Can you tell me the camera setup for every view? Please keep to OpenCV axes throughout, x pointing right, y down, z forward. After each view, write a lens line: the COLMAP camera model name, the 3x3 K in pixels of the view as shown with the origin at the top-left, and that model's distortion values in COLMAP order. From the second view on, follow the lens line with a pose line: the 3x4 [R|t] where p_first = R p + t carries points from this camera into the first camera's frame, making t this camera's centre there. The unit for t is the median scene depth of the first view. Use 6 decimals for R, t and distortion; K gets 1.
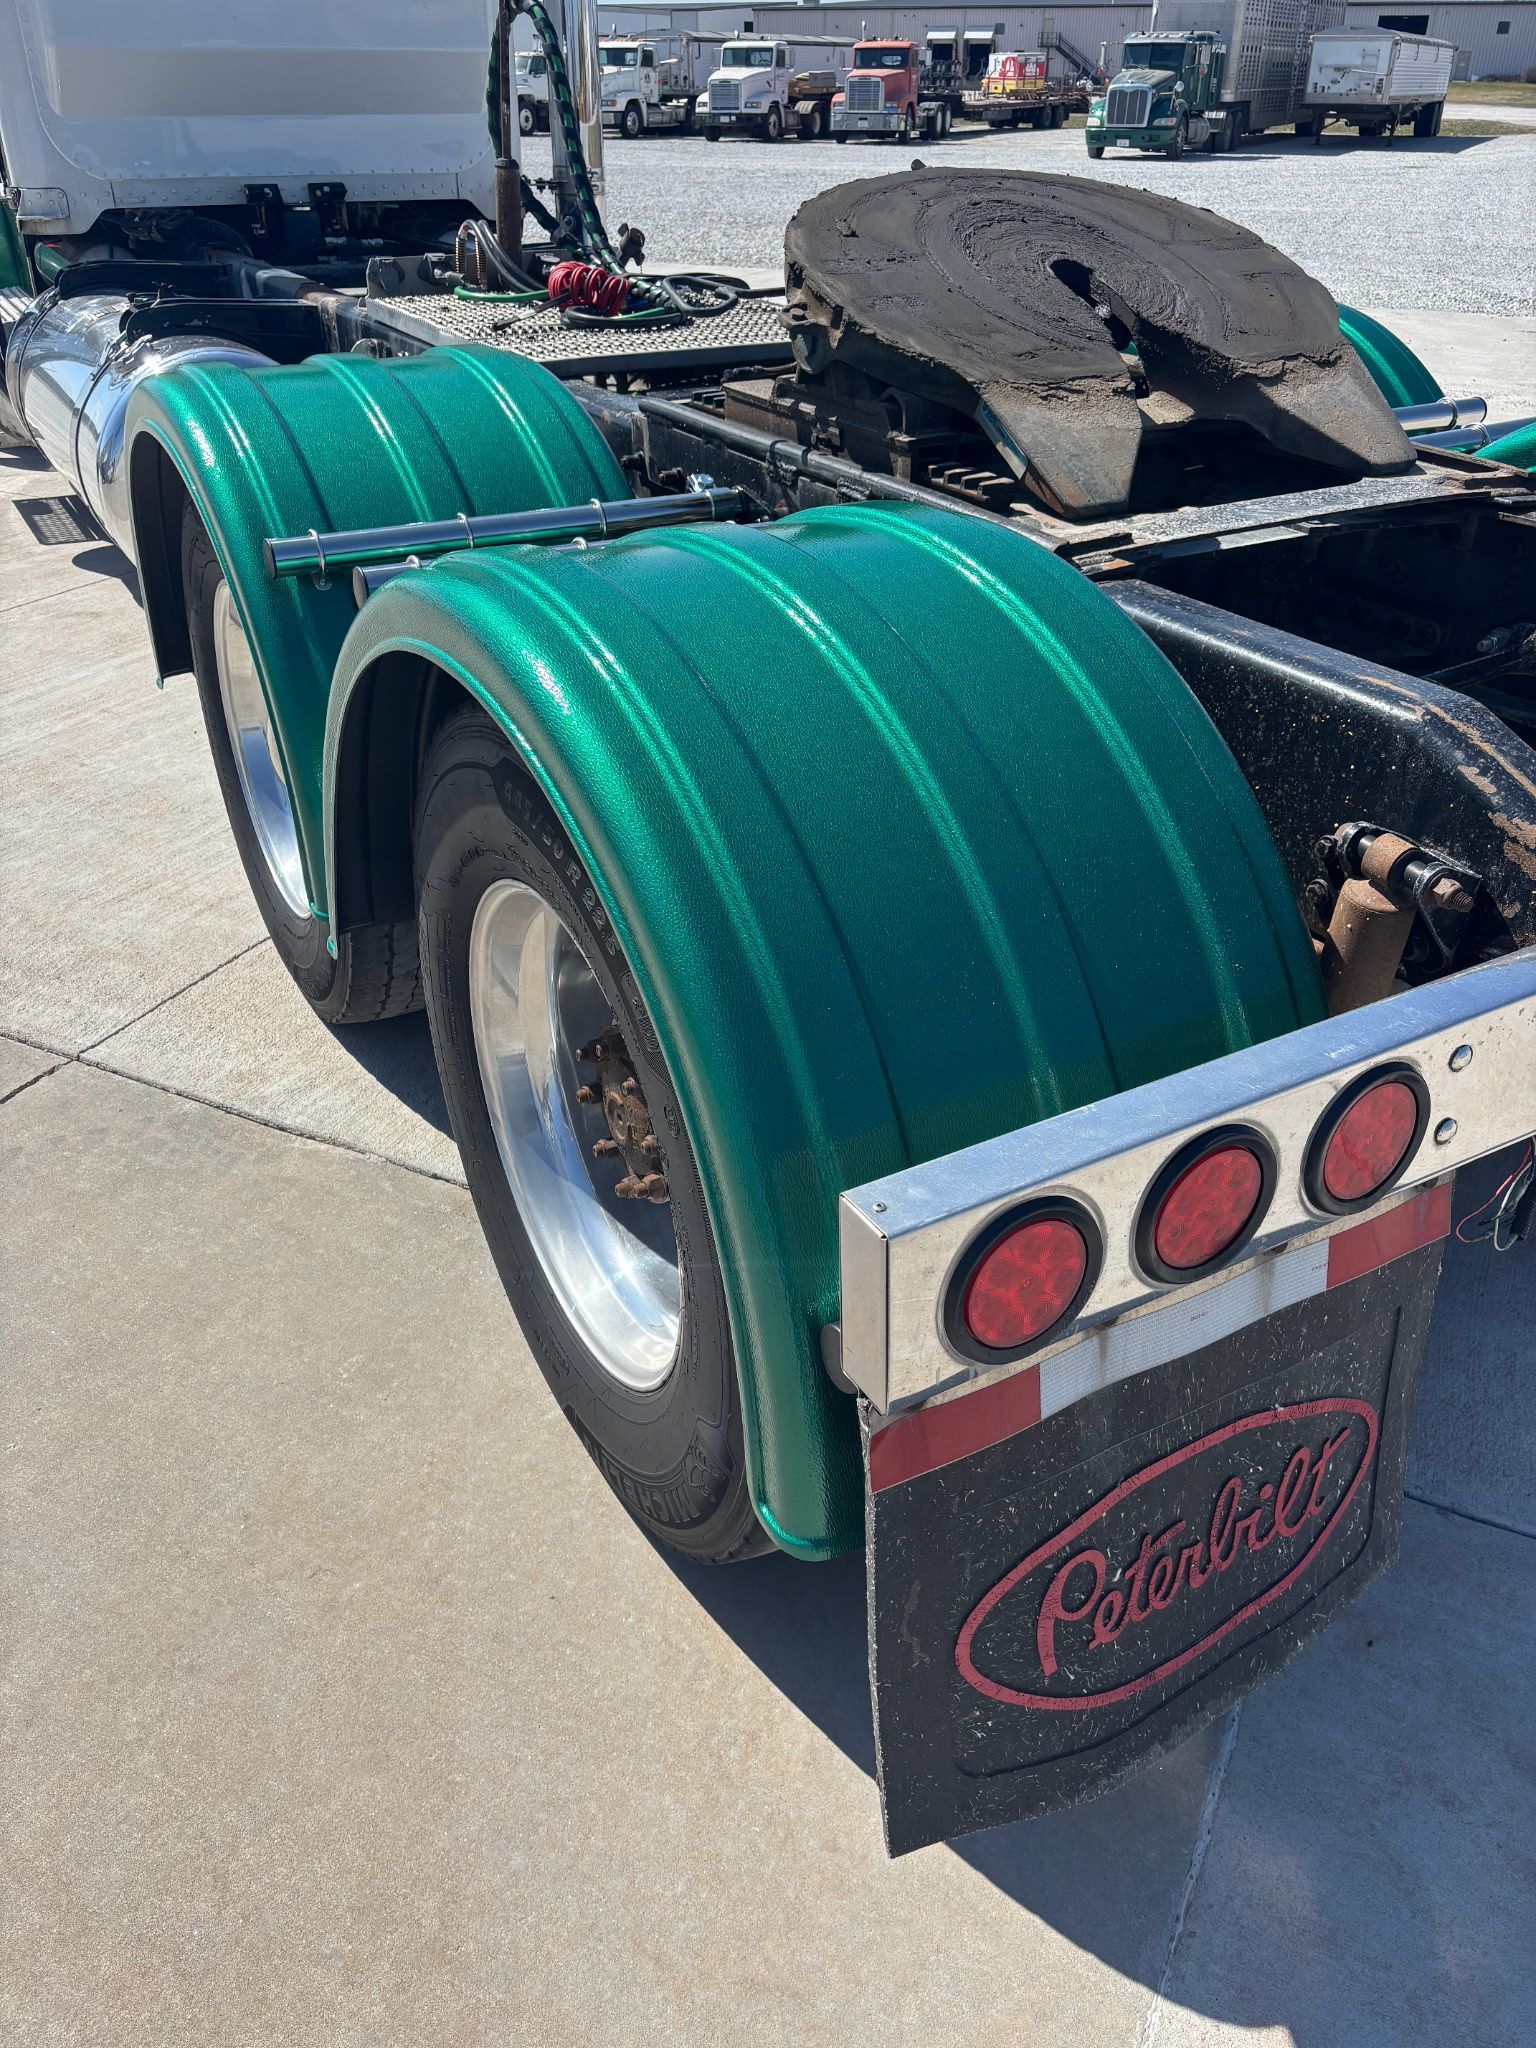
lens RADIAL K [[1476.4, 0, 768.0], [0, 1476.4, 1024.0], [0, 0, 1]] dist [0.024728, -0.008337]
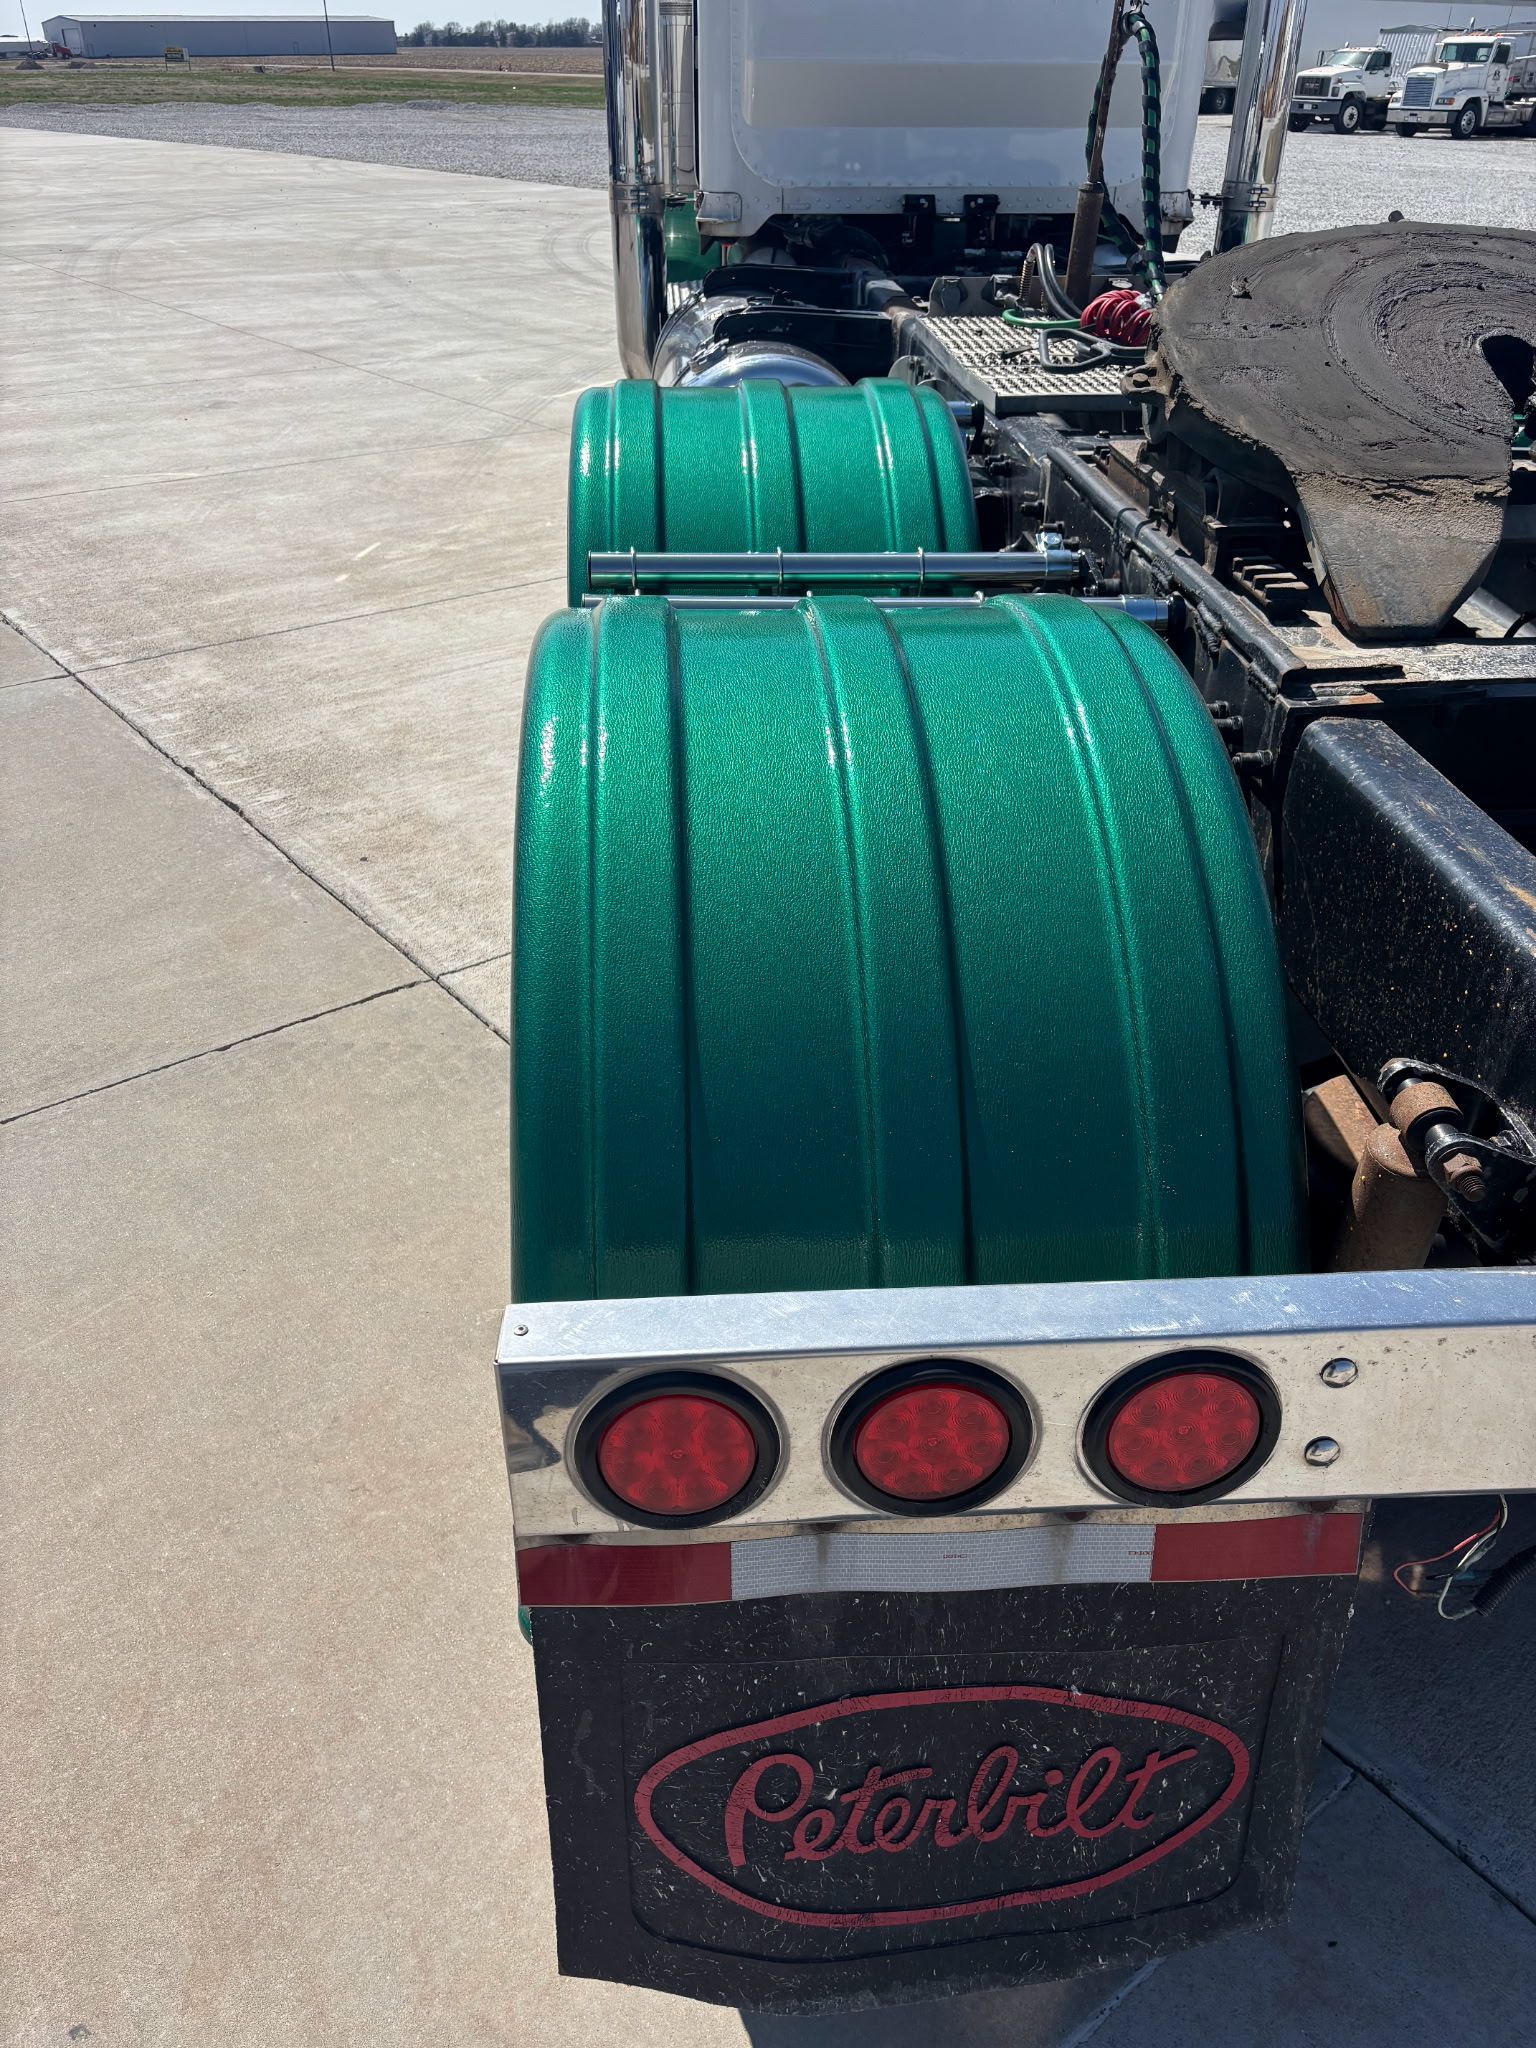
lens RADIAL K [[1457.5, 0, 731.7], [0, 1457.5, 1029.4], [0, 0, 1]] dist [0.076772, -0.077471]
pose [[0.902024, 0.235294, -0.361925, 0.241423], [-0.234501, 0.970988, 0.046811, -0.070508], [0.362439, 0.042647, 0.931031, 0.062624]]
